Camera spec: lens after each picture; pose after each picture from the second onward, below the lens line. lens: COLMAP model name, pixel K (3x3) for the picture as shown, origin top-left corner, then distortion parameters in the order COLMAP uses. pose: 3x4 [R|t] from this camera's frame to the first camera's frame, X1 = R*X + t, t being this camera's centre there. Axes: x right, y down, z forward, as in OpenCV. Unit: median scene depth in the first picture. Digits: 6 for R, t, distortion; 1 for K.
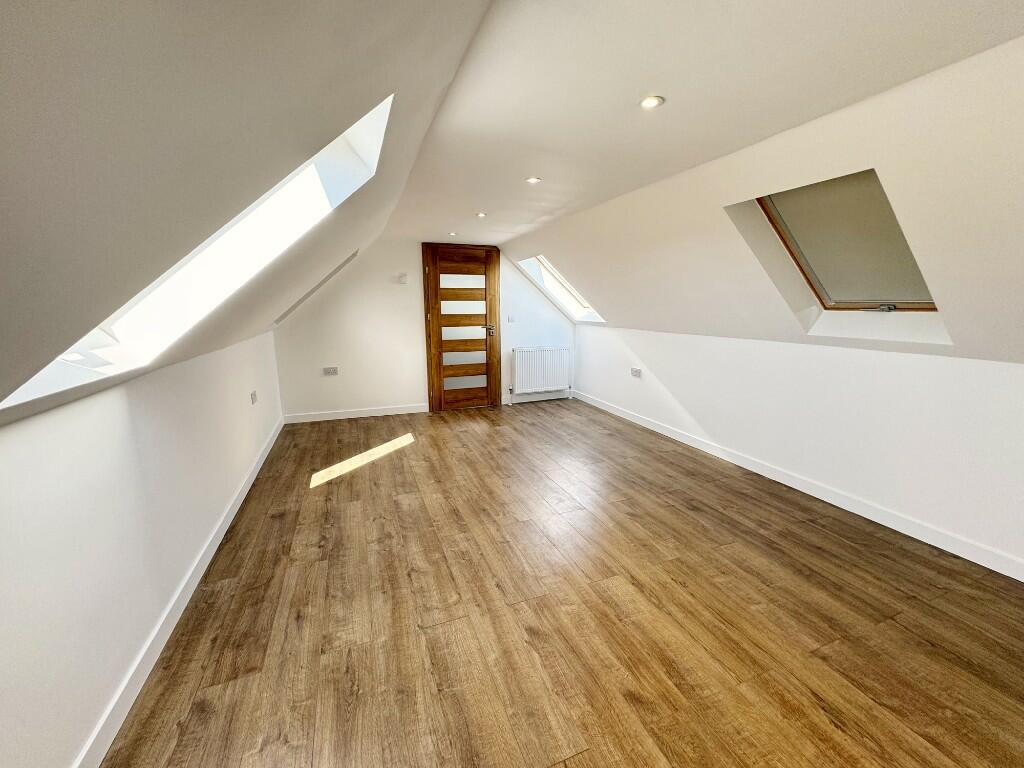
lens RADIAL K [[406.3, 0, 513.5], [0, 406.3, 381.9], [0, 0, 1]] dist [-0.001745, 0.000729]
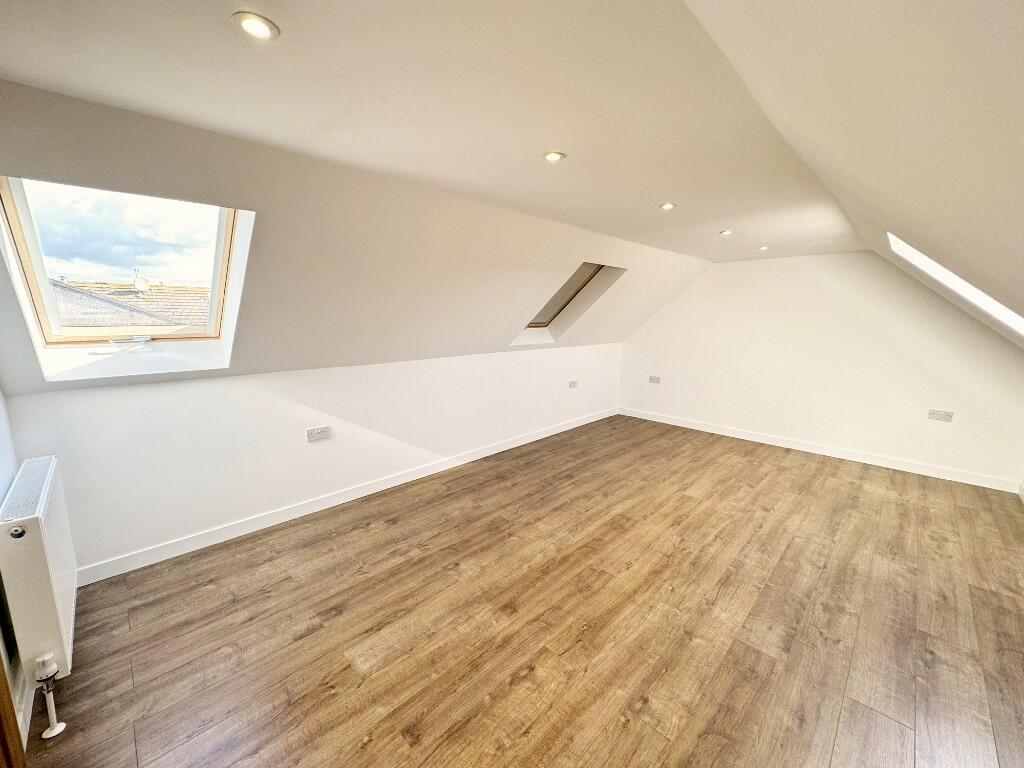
lens RADIAL K [[406.3, 0, 511.6], [0, 406.3, 384.3], [0, 0, 1]] dist [-0.001745, 0.000729]
pose [[-0.397225, -0.158389, 0.903950, -0.690066], [0.167994, 0.955800, 0.241296, -0.360691], [-0.902214, 0.247707, -0.353059, 1.660600]]
